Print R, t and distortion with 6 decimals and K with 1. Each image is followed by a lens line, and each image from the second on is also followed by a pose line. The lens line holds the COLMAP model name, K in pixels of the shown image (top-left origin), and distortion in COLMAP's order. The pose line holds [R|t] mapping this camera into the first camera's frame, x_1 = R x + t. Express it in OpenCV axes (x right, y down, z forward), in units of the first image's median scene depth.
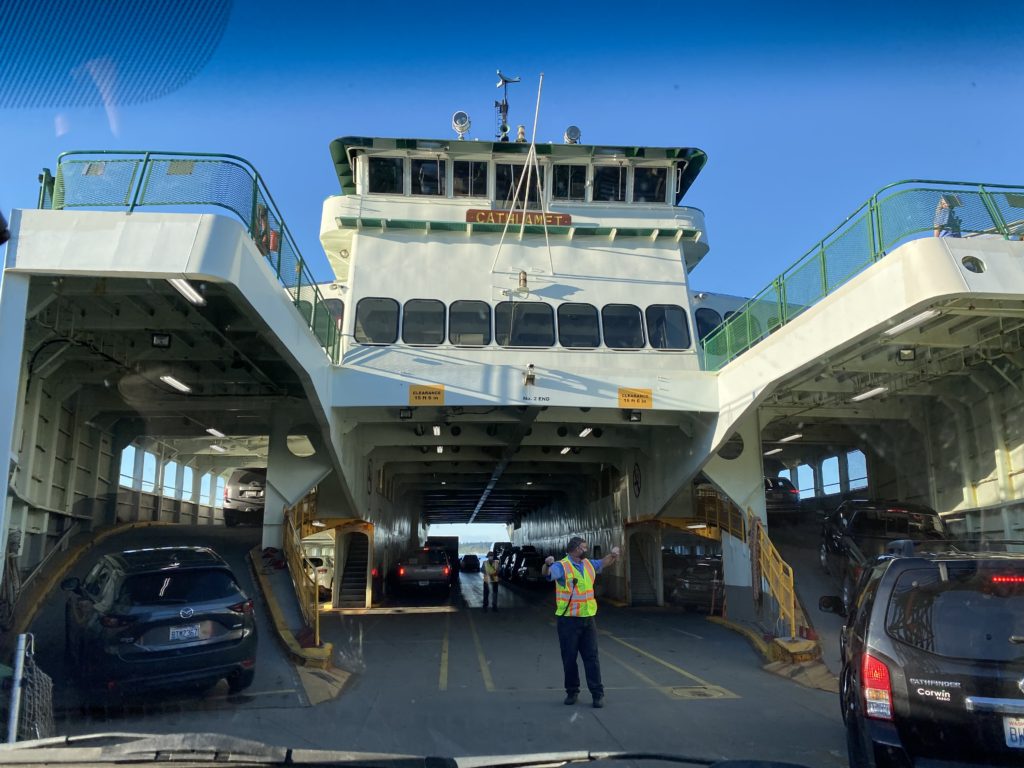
lens RADIAL K [[801.9, 0, 512.0], [0, 801.9, 384.0], [0, 0, 1]] dist [0.102506, -0.167594]
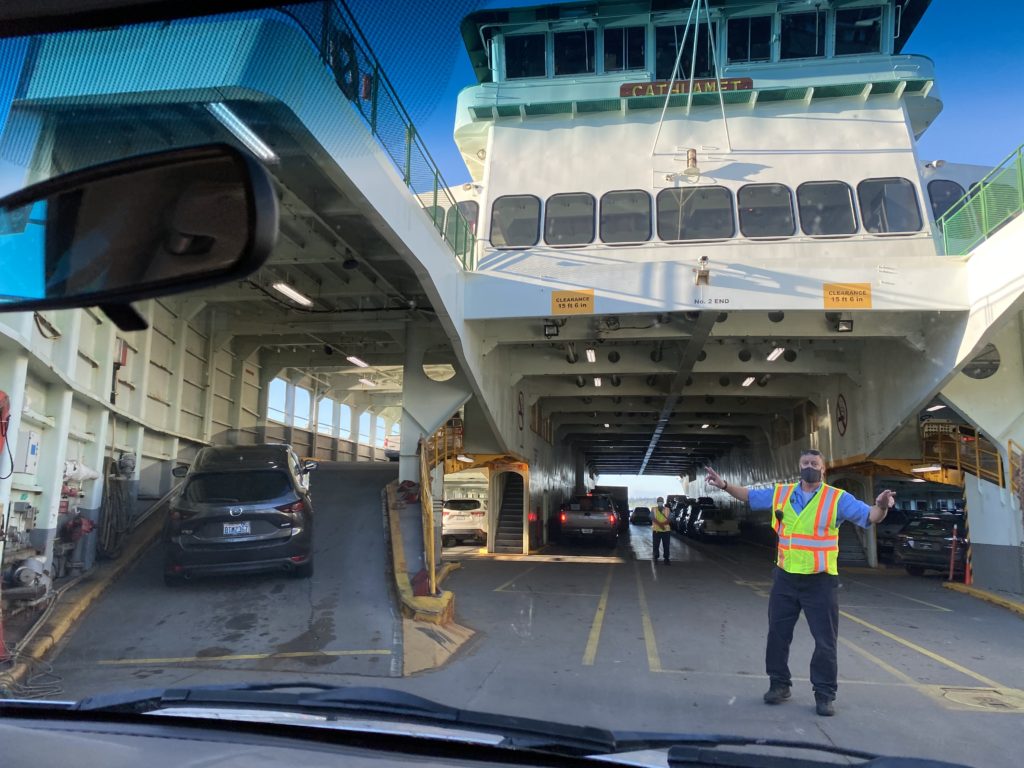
lens RADIAL K [[695.5, 0, 512.0], [0, 695.5, 384.0], [0, 0, 1]] dist [0.072852, -0.089192]
pose [[0.970093, -0.021313, -0.241796, 0.004324], [0.026248, 0.999507, 0.017206, 0.078476], [0.241310, -0.023038, 0.970175, 0.262585]]
